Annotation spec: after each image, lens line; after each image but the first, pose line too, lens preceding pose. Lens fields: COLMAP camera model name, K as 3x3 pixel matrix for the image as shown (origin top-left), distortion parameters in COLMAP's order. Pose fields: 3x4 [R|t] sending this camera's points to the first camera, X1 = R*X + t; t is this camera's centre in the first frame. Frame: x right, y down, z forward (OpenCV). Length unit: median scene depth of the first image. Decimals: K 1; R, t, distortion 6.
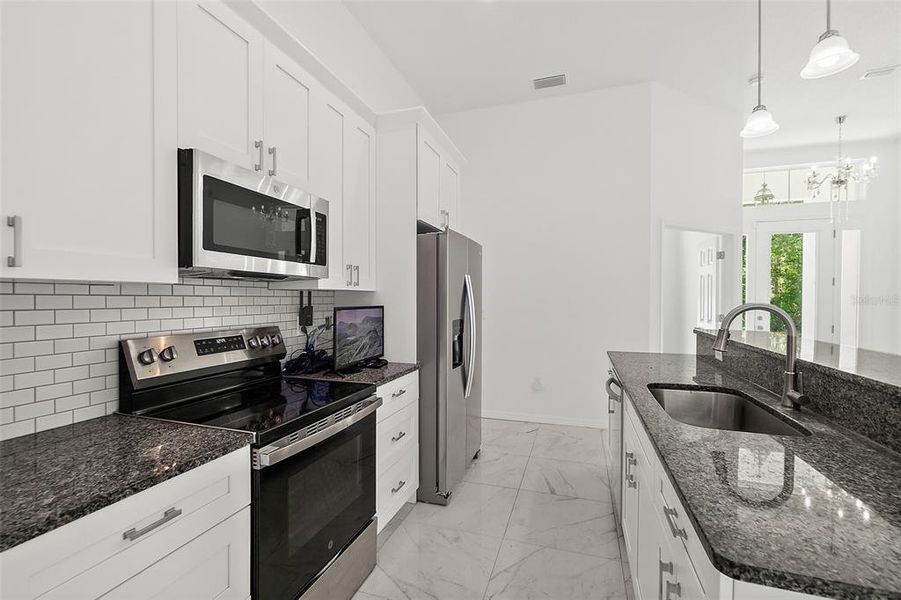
lens RADIAL K [[386.6, 0, 448.6], [0, 386.6, 300.2], [0, 0, 1]] dist [-0.001179, -0.000288]
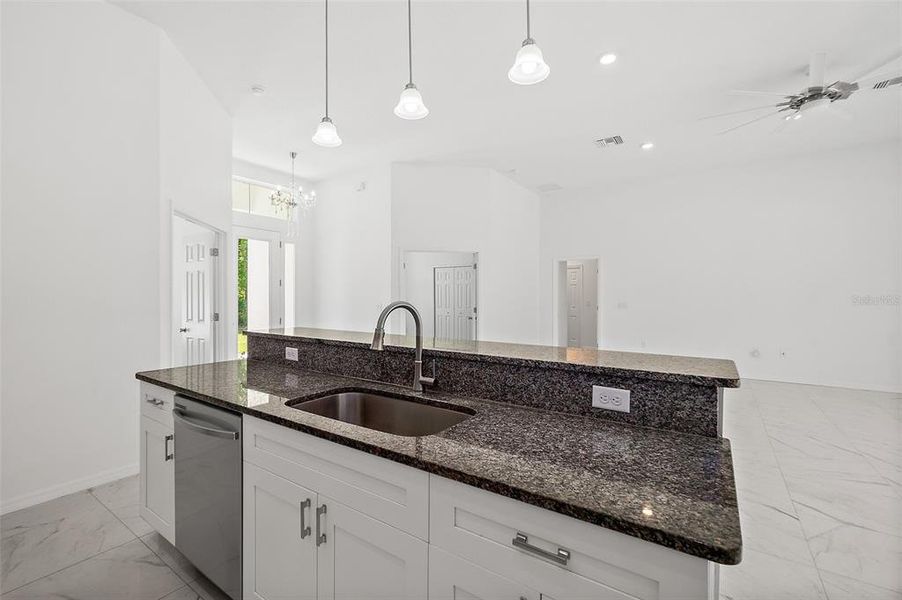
lens RADIAL K [[387.1, 0, 447.9], [0, 387.1, 298.9], [0, 0, 1]] dist [-0.001179, -0.000288]
pose [[0.295743, -0.007339, 0.955239, -0.194100], [0.005829, 0.999966, 0.005878, -0.006435], [-0.955250, 0.003829, 0.295776, 0.554327]]
